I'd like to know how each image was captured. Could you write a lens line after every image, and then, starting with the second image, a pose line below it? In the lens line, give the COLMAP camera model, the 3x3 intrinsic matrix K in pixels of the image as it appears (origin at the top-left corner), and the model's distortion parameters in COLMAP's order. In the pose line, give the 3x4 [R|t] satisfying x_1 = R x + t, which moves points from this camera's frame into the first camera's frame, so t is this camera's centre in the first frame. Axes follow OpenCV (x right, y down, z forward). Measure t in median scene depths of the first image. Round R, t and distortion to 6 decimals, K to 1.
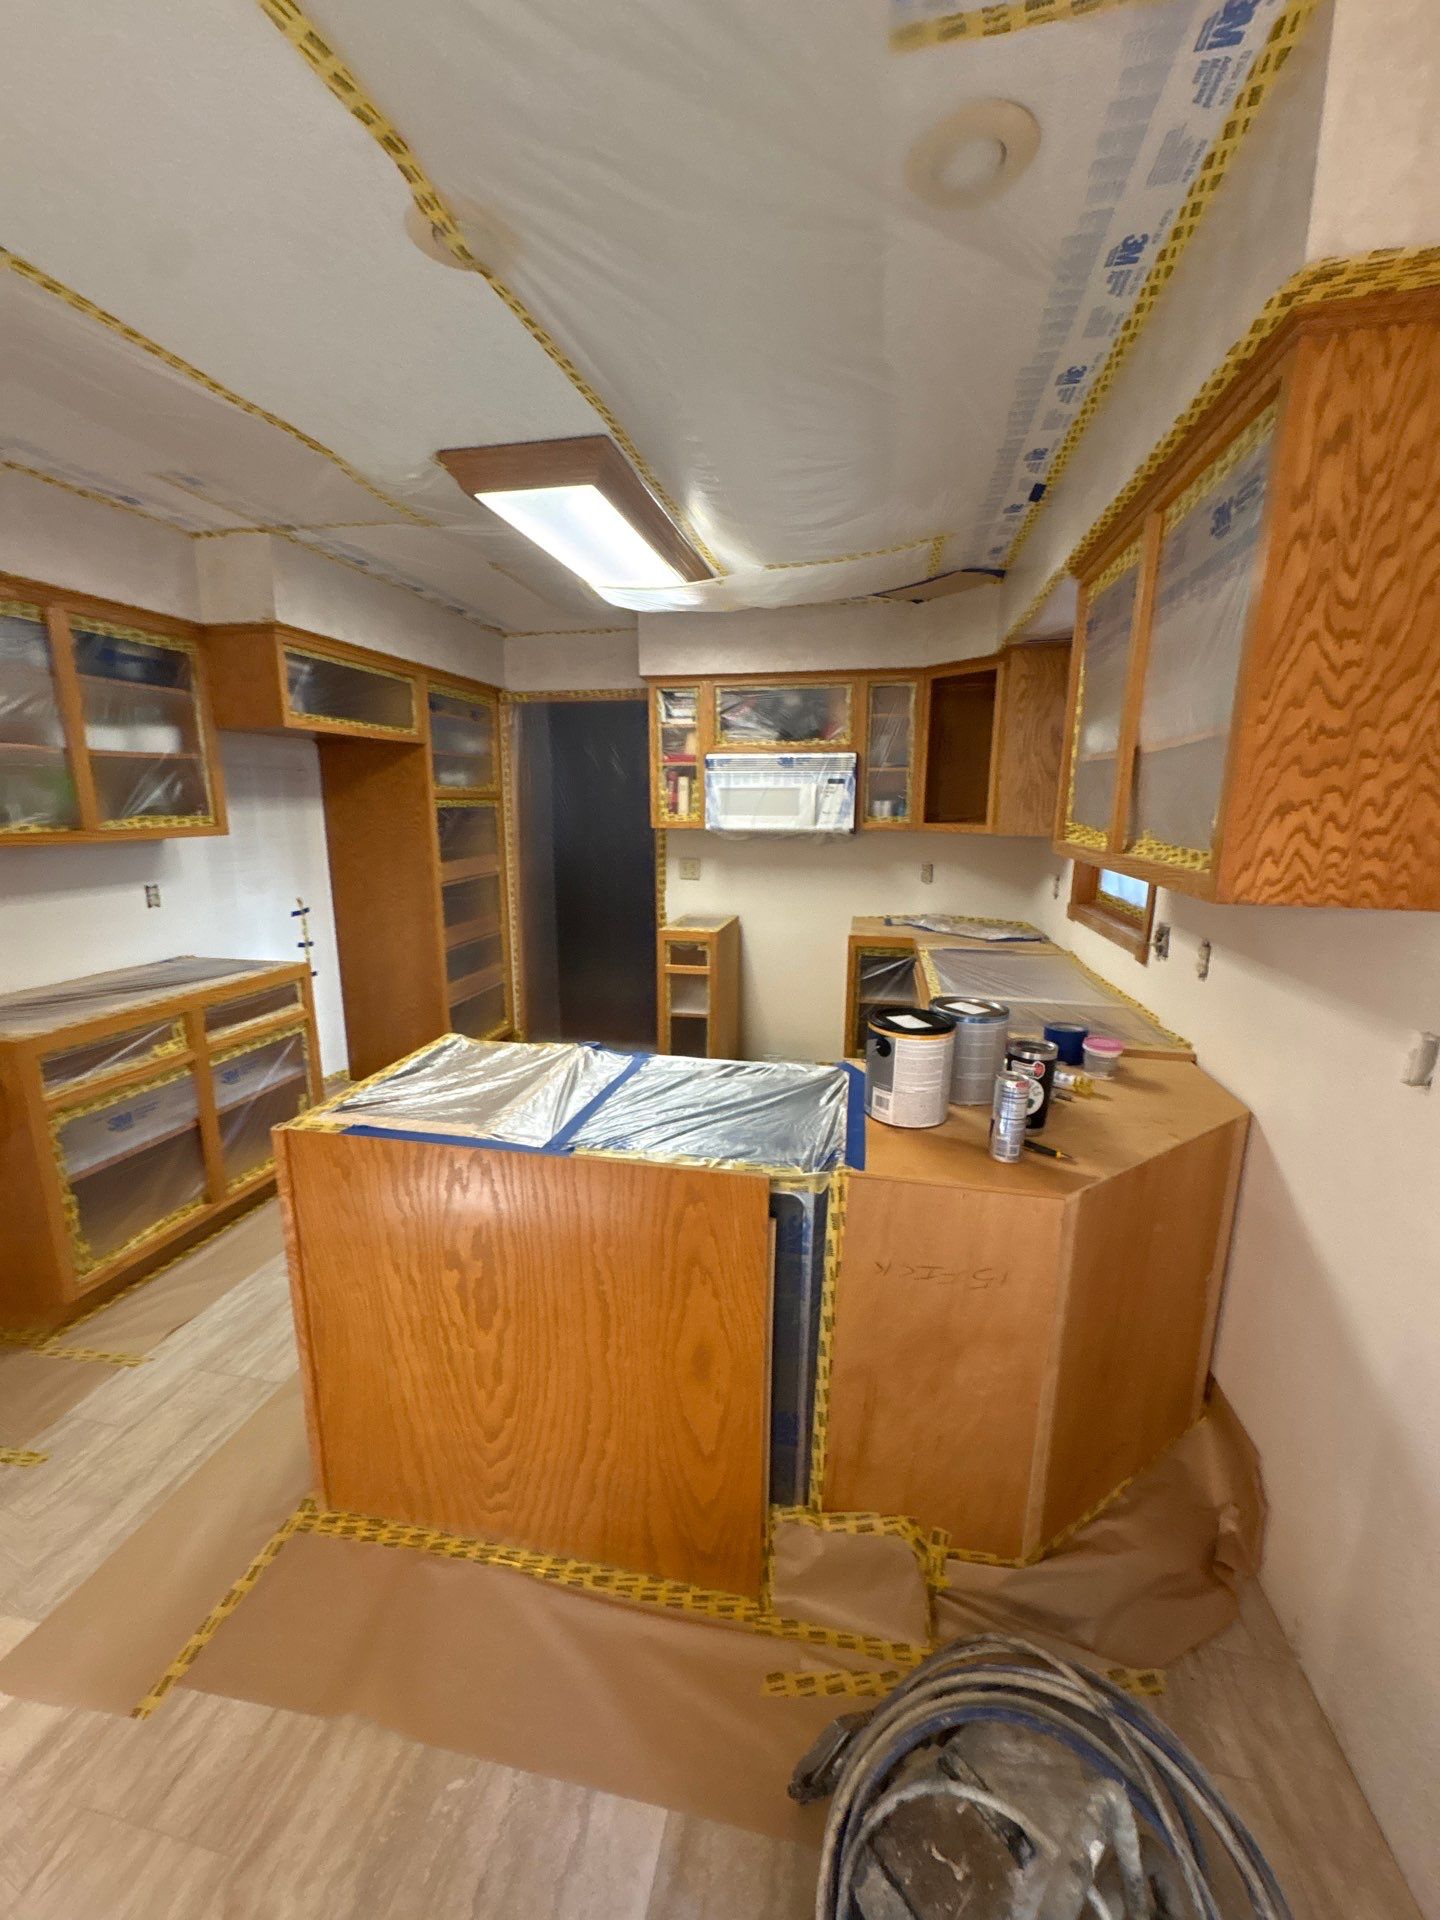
lens RADIAL K [[764.6, 0, 716.4], [0, 764.6, 958.2], [0, 0, 1]] dist [0.001728, -0.000447]
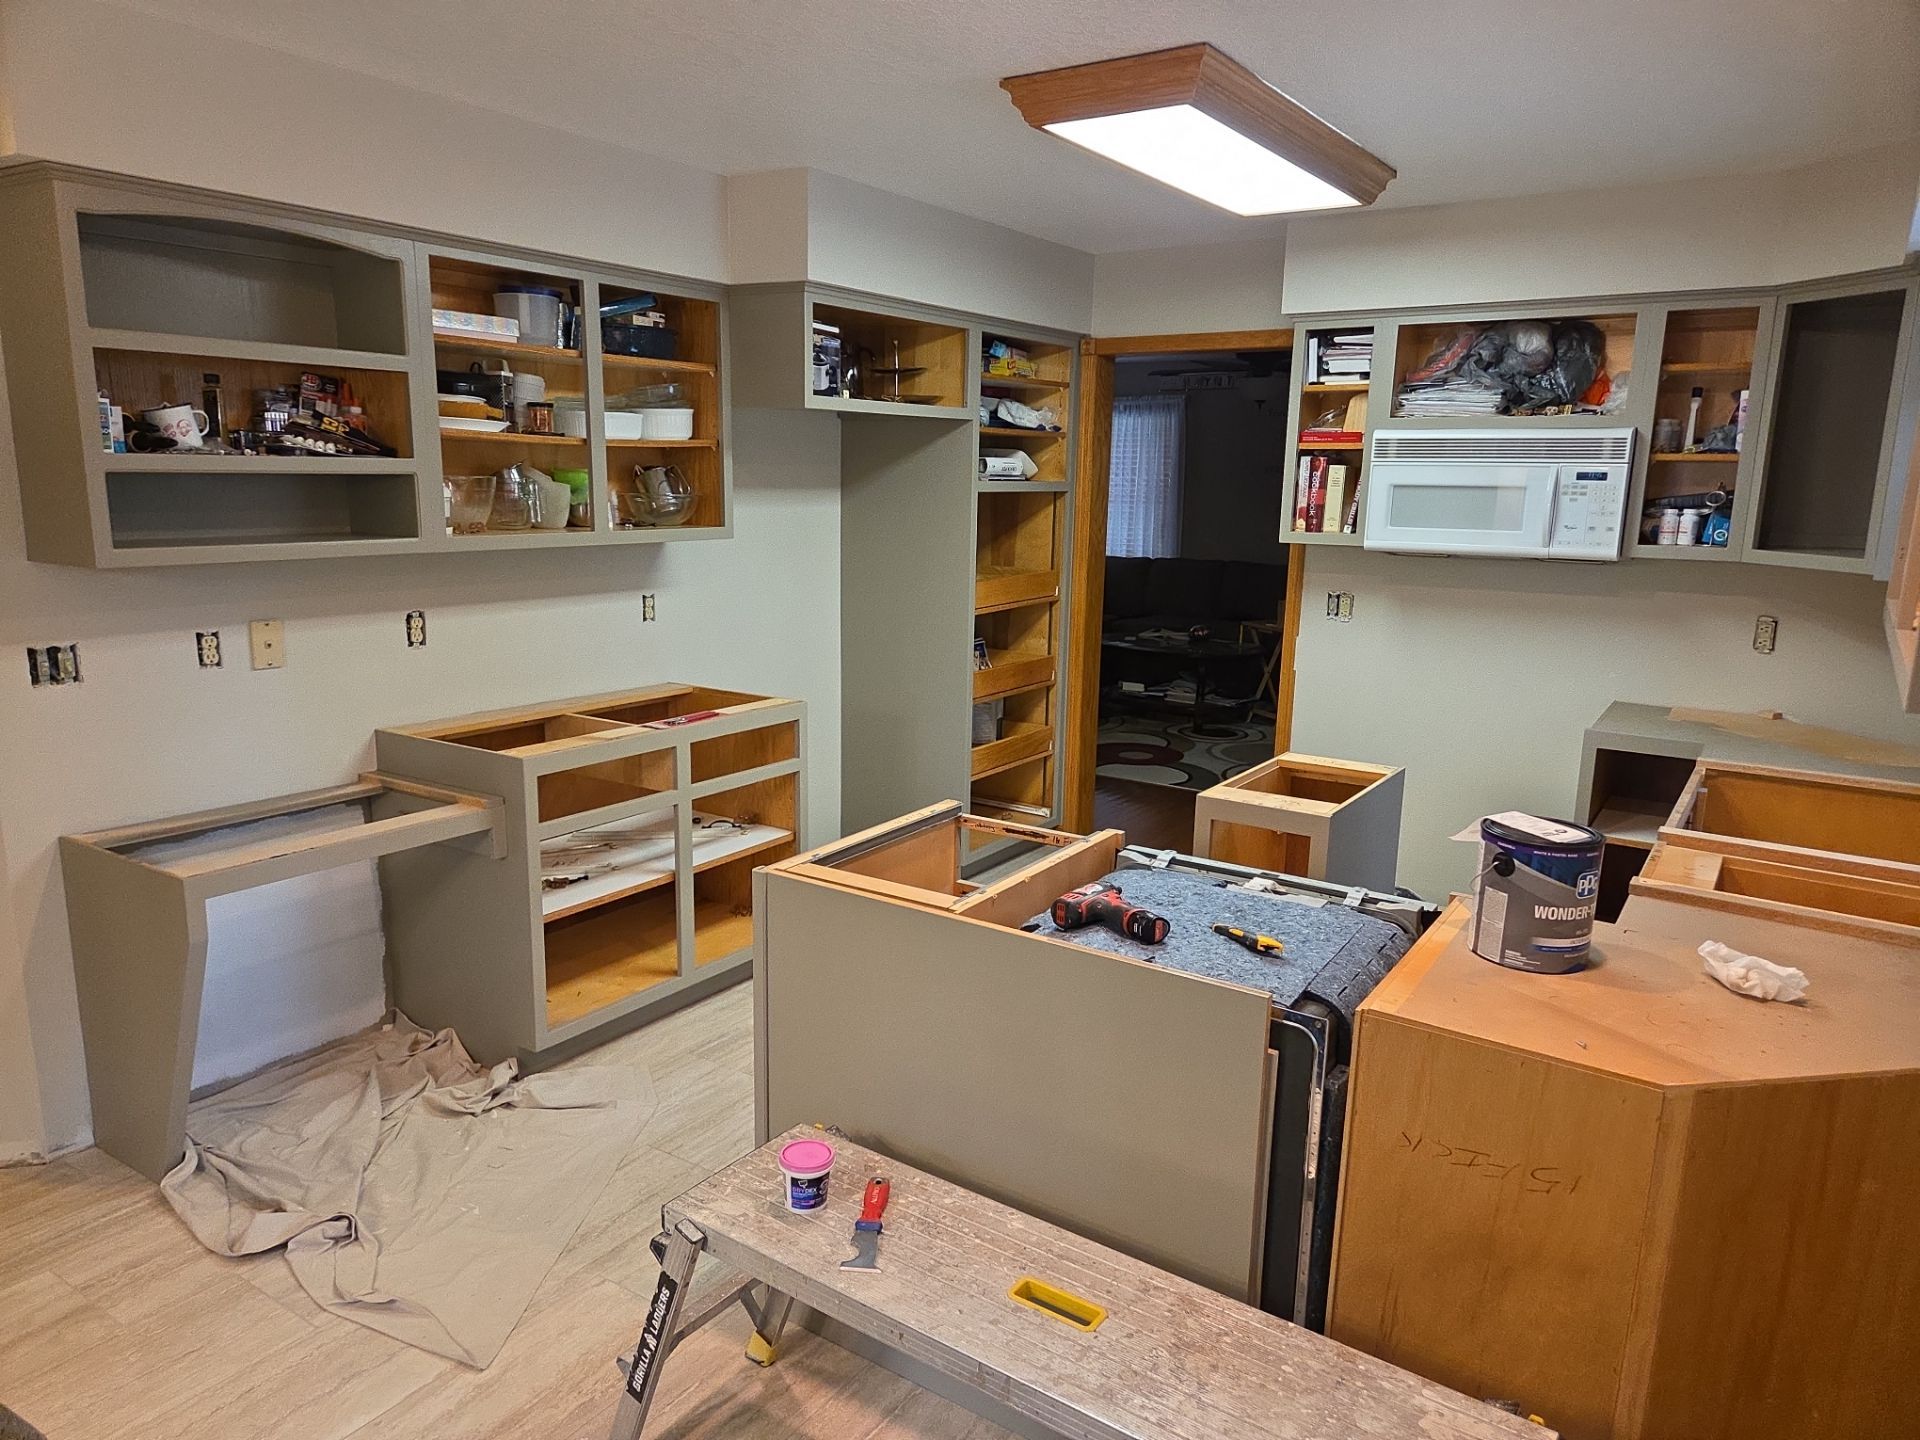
lens RADIAL K [[1282.1, 0, 950.4], [0, 1282.1, 722.6], [0, 0, 1]] dist [0.064007, -0.046779]
pose [[0.925303, 0.087231, -0.369060, 0.094749], [-0.090678, 0.995848, 0.008032, 0.003094], [0.368228, 0.026033, 0.929371, -0.172579]]
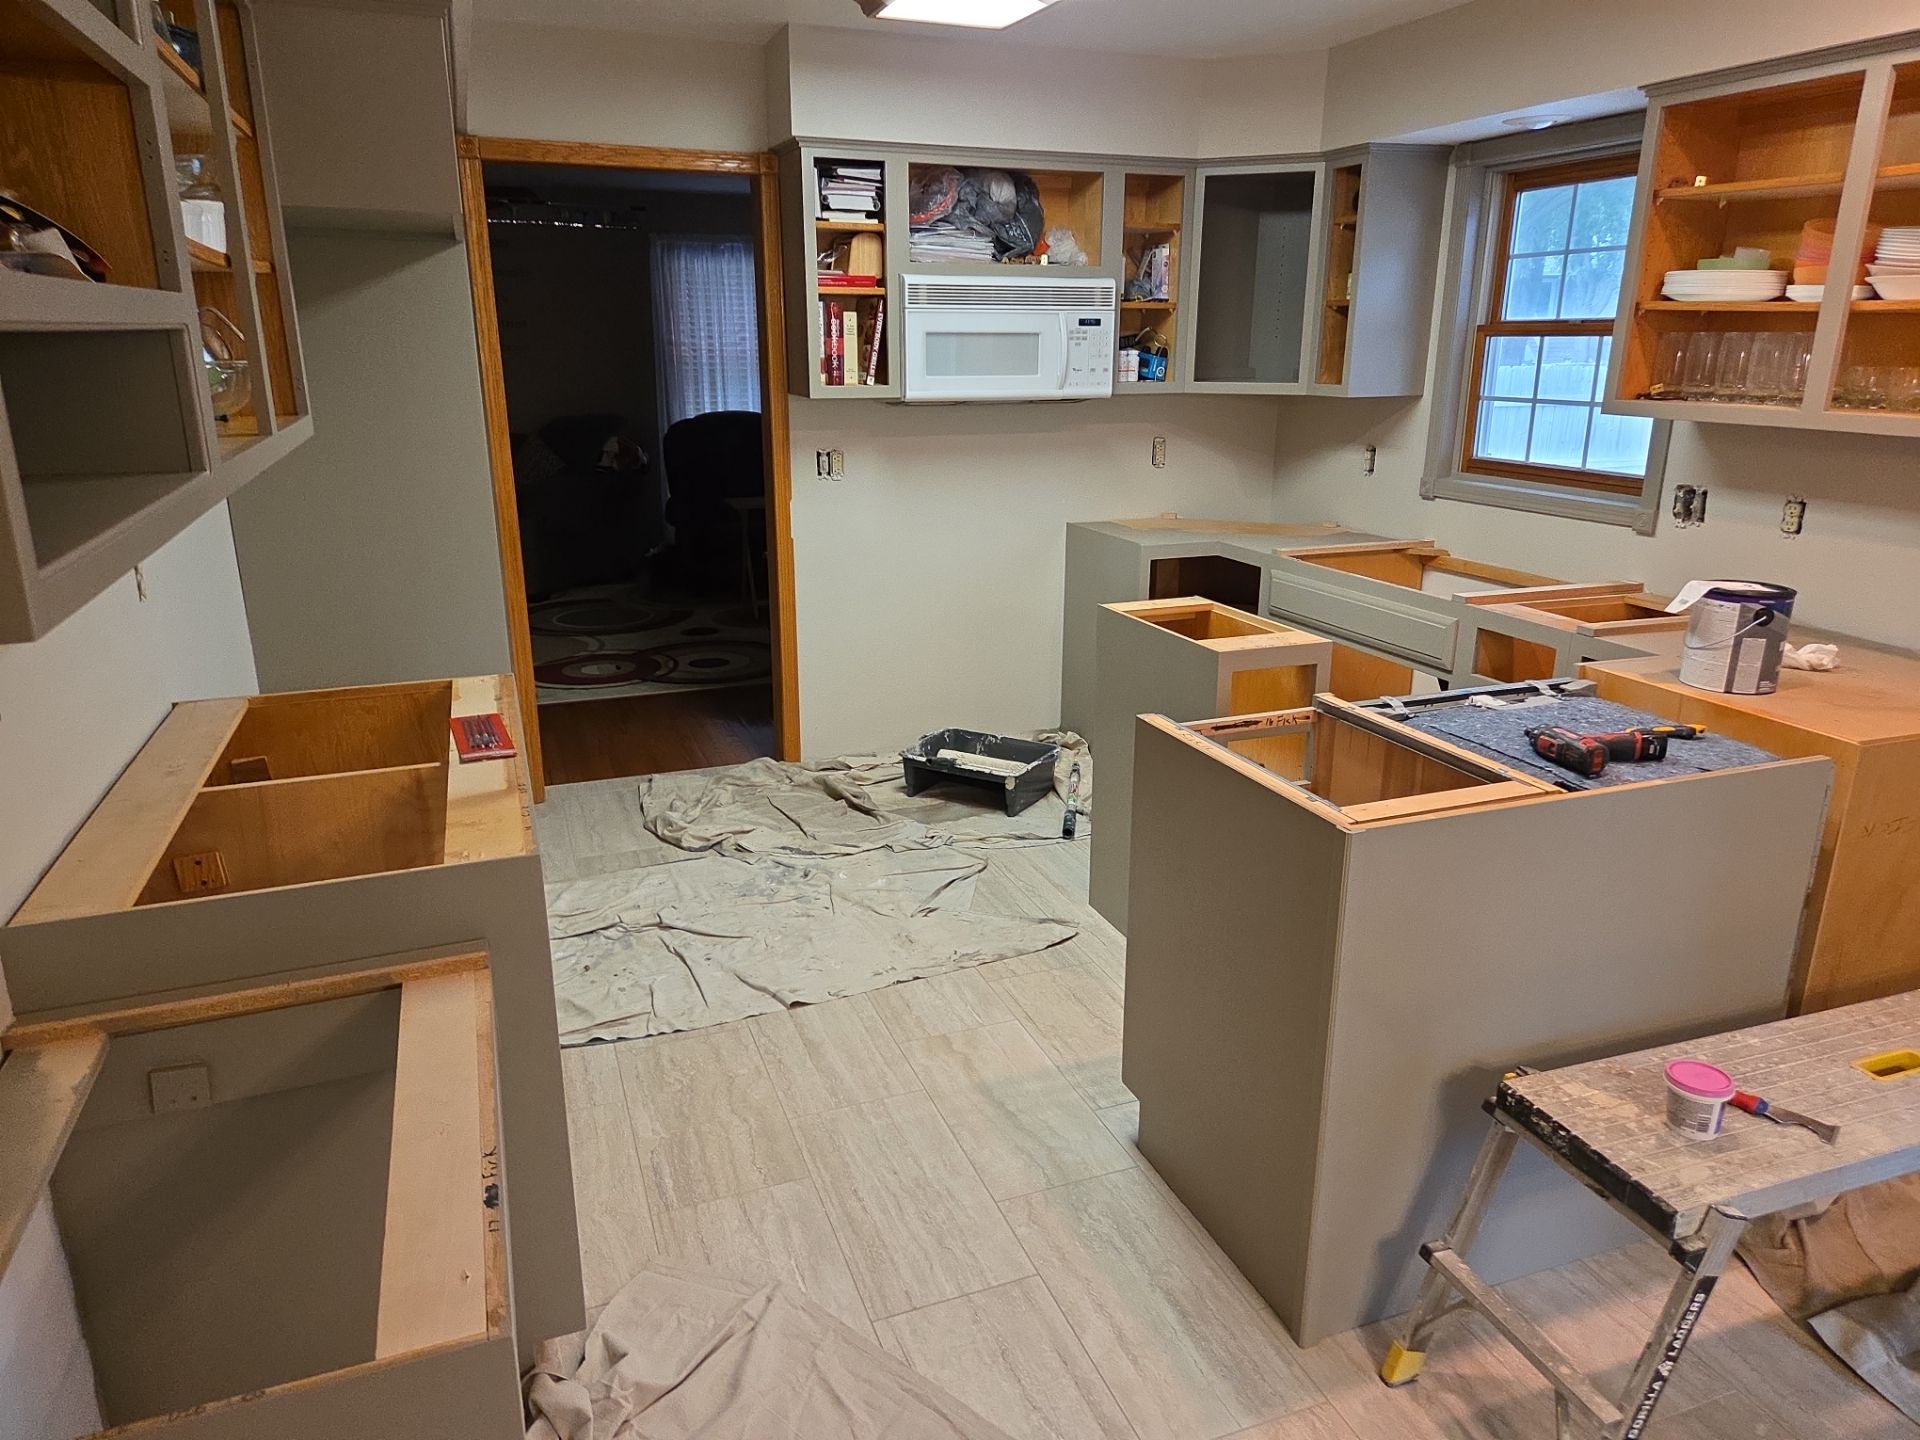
lens RADIAL K [[1282.1, 0, 976.5], [0, 1282.1, 716.8], [0, 0, 1]] dist [0.064007, -0.046779]
pose [[0.840868, -0.154247, 0.518796, -0.673890], [0.108563, 0.987118, 0.117527, -0.032445], [-0.530241, -0.042503, 0.846781, 0.064110]]
